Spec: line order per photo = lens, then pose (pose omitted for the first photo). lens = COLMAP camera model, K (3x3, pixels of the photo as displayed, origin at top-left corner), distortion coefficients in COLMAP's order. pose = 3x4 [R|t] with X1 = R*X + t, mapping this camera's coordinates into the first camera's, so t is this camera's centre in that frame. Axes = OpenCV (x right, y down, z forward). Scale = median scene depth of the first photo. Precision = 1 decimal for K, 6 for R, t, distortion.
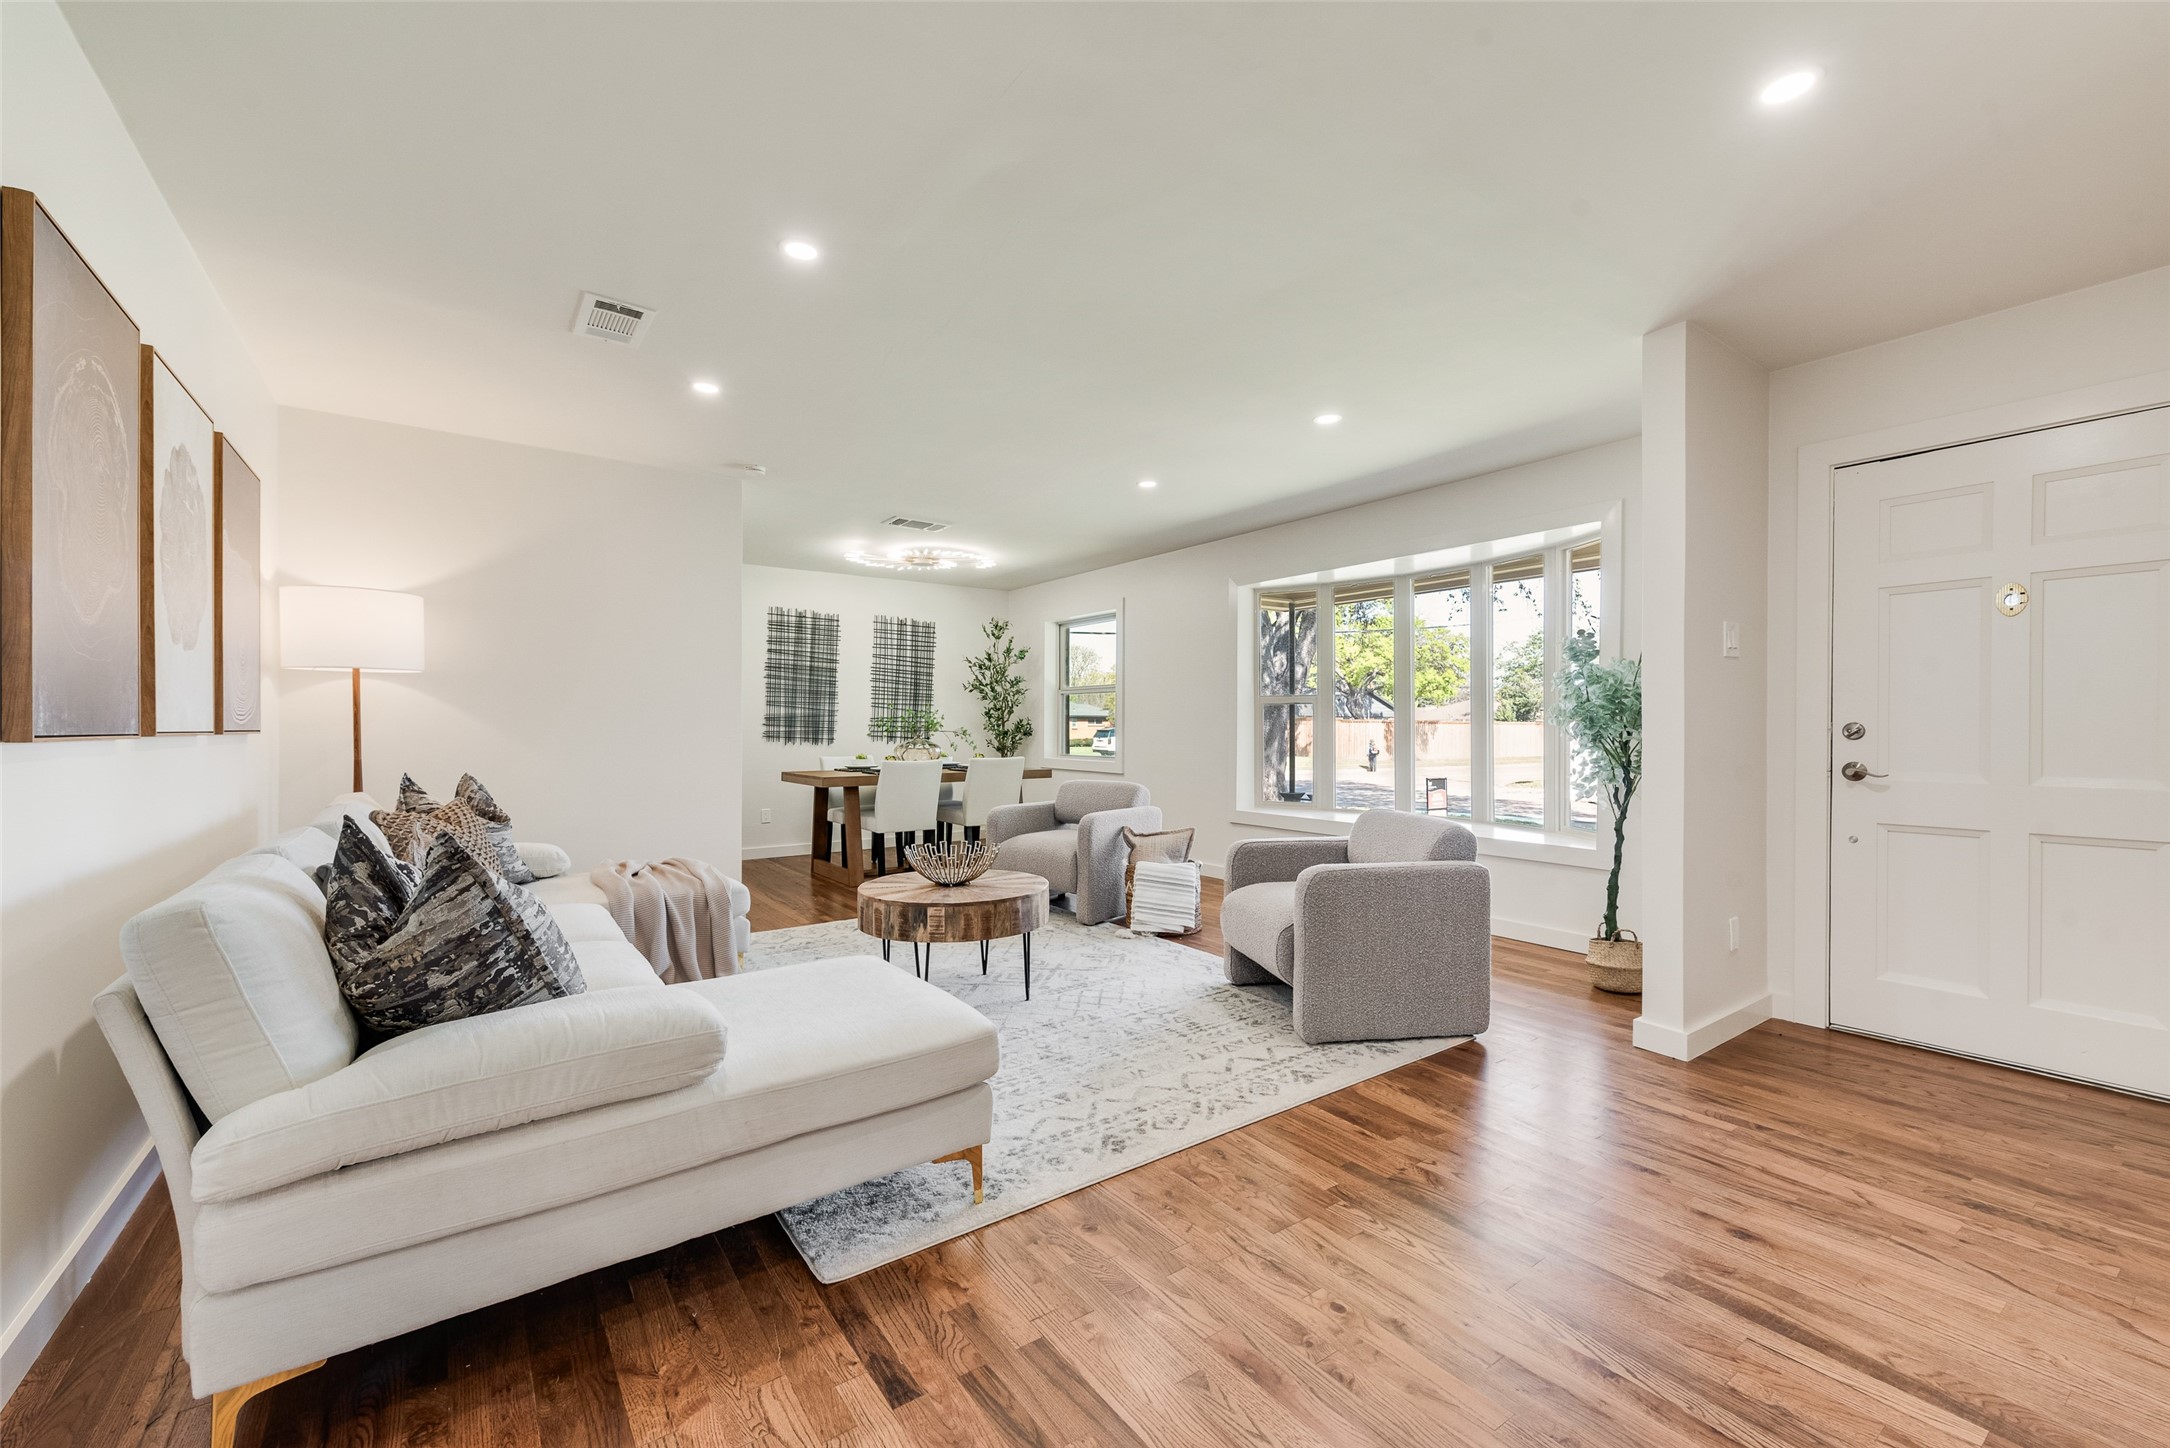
lens RADIAL K [[850.7, 0, 1079.3], [0, 850.7, 727.5], [0, 0, 1]] dist [-0.001074, -0.000556]
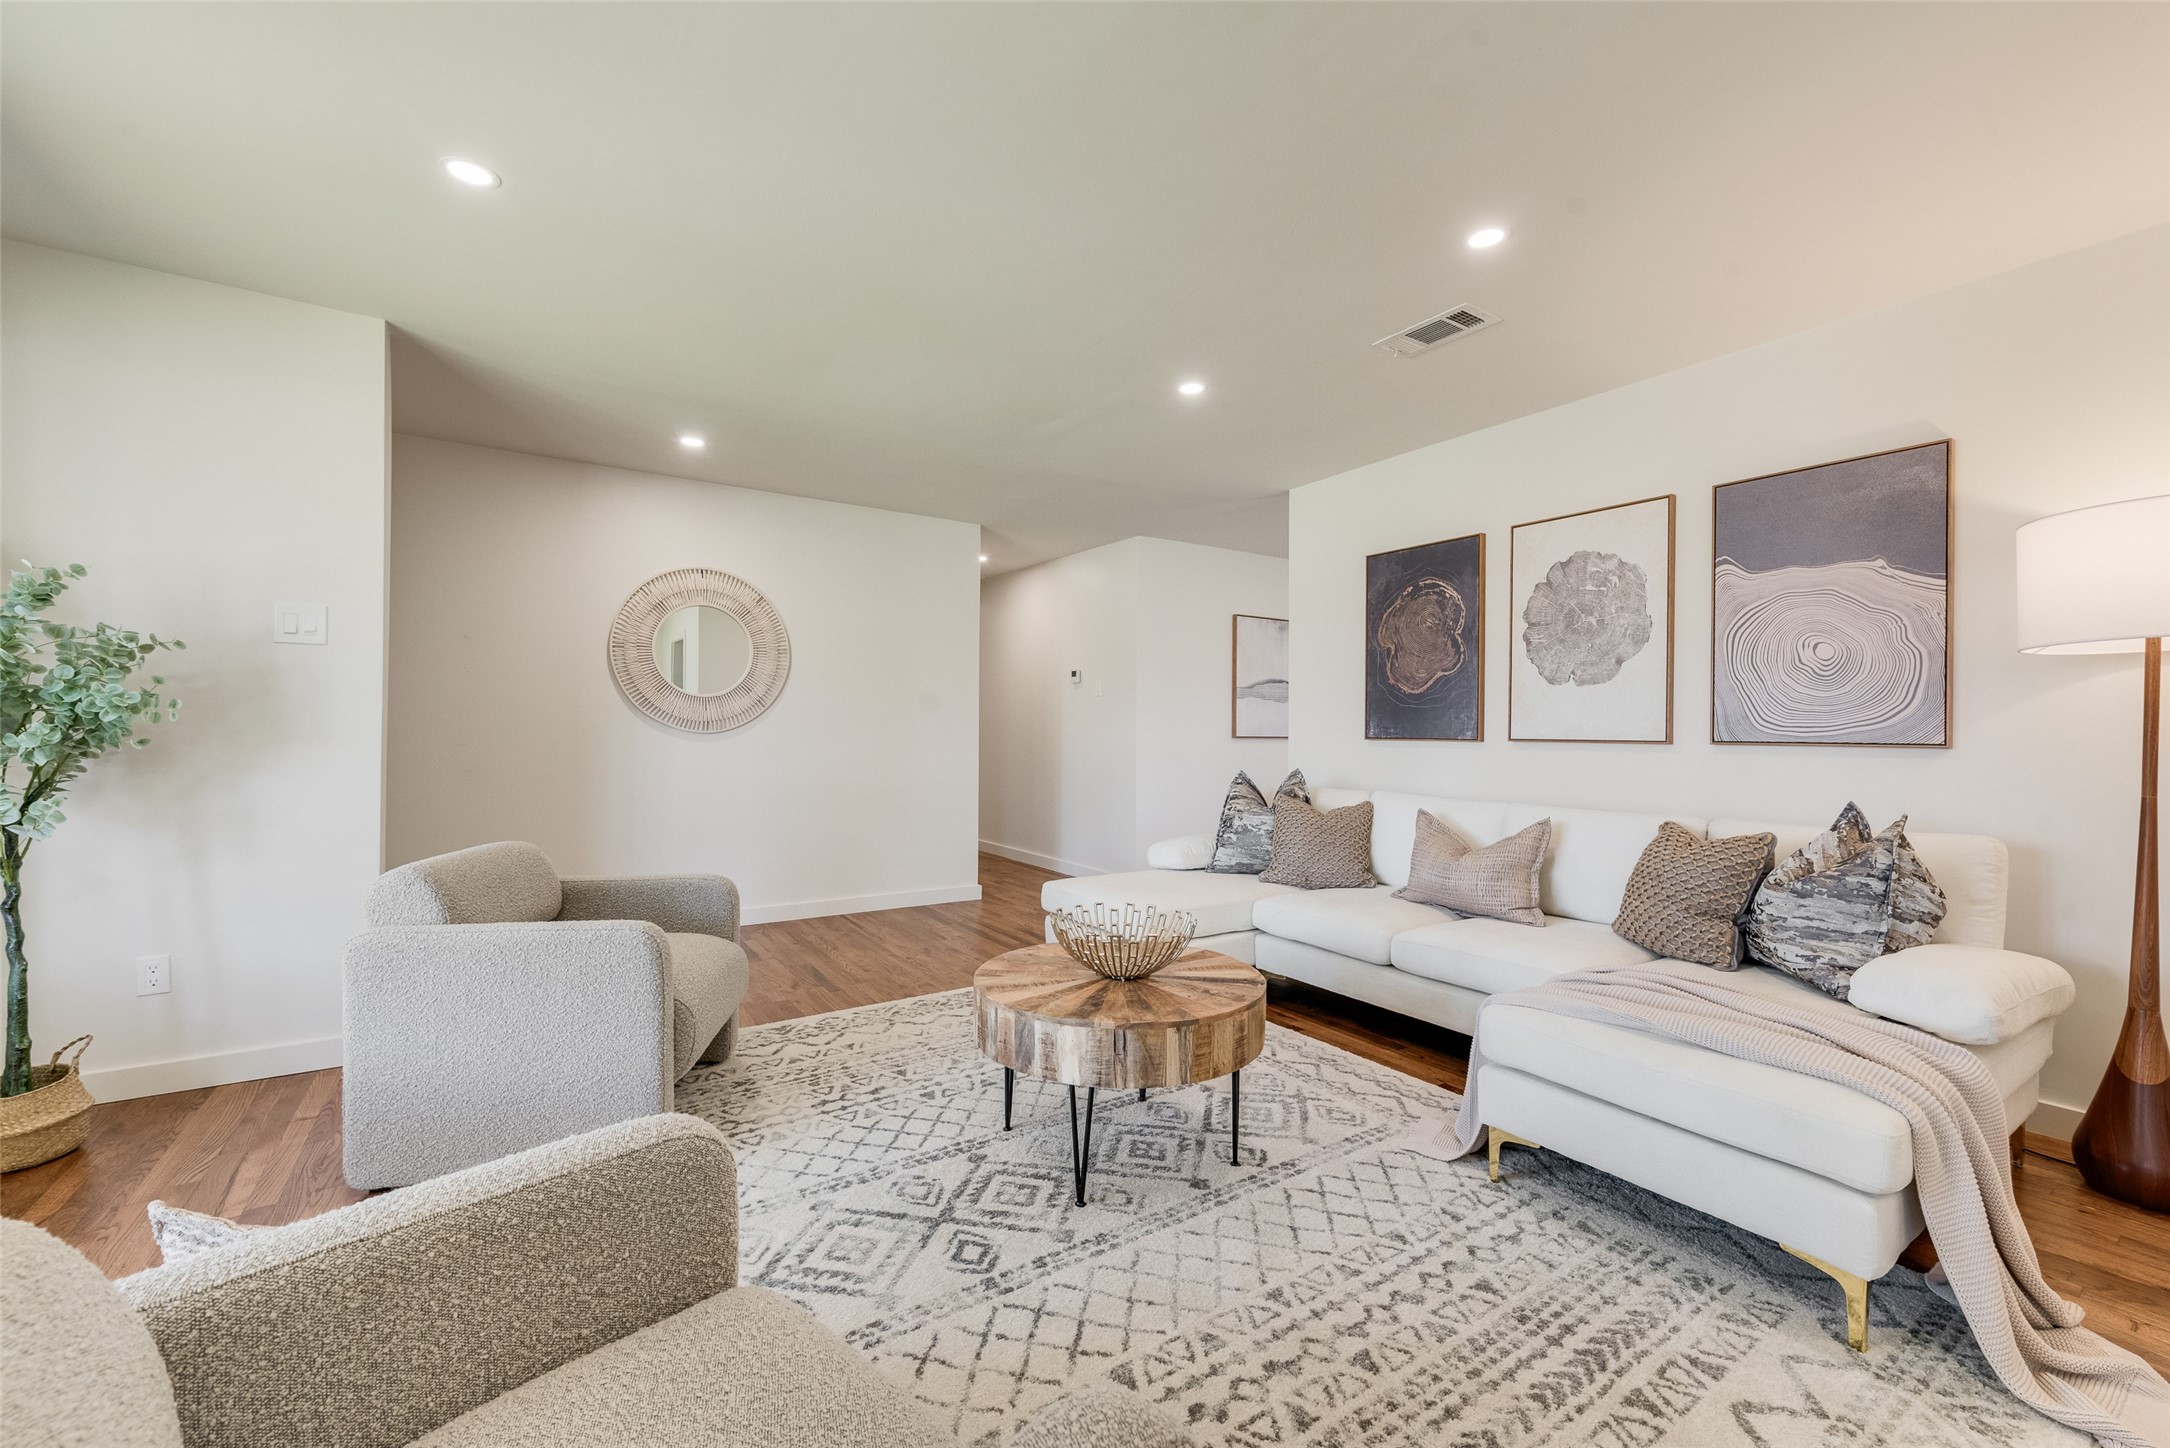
lens RADIAL K [[850.7, 0, 1092.3], [0, 850.7, 728.1], [0, 0, 1]] dist [-0.001074, -0.000556]
pose [[-0.999731, -0.010430, 0.020703, -0.155555], [-0.010314, 0.999931, 0.005703, -0.013134], [-0.020761, 0.005487, -0.999769, 1.857927]]
